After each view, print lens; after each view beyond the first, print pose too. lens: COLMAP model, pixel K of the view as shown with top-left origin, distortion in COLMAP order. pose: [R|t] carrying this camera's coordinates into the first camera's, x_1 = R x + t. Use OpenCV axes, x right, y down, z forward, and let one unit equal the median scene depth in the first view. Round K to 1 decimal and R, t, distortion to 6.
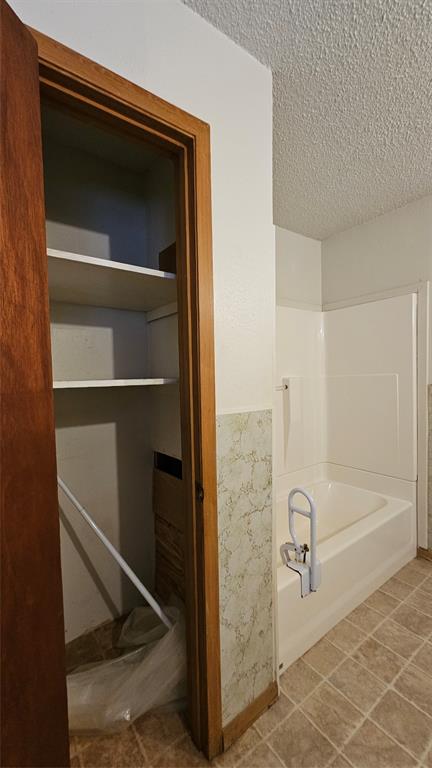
lens RADIAL K [[314.3, 0, 214.0], [0, 314.3, 384.6], [0, 0, 1]] dist [-0.002342, 0.000022]
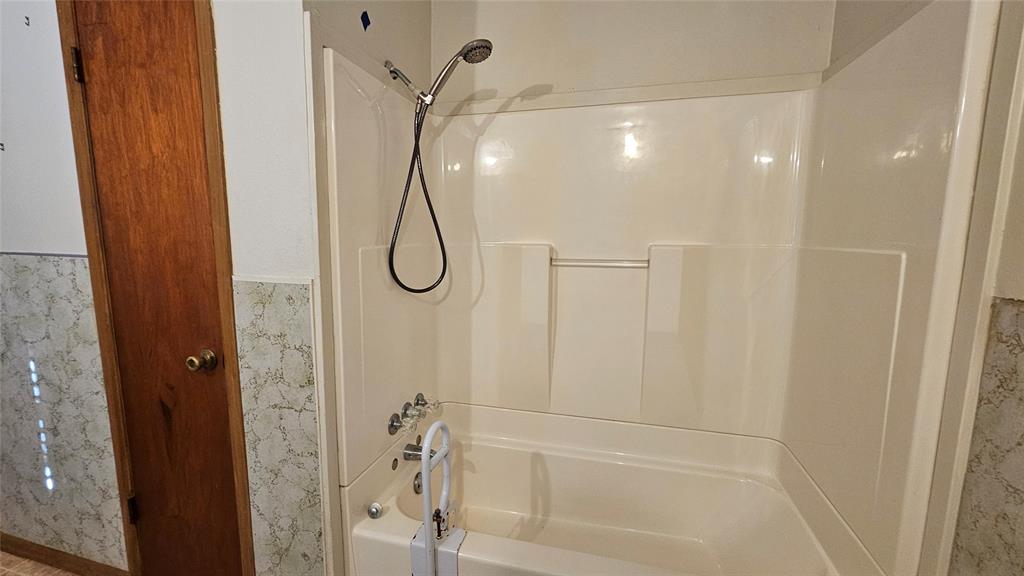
lens RADIAL K [[419.0, 0, 509.2], [0, 419.0, 287.6], [0, 0, 1]] dist [-0.002342, 0.000022]
pose [[0.625258, 0.130129, -0.769493, 1.285846], [-0.047672, 0.990528, 0.128772, -0.063605], [0.778961, -0.043832, 0.625539, 0.803764]]
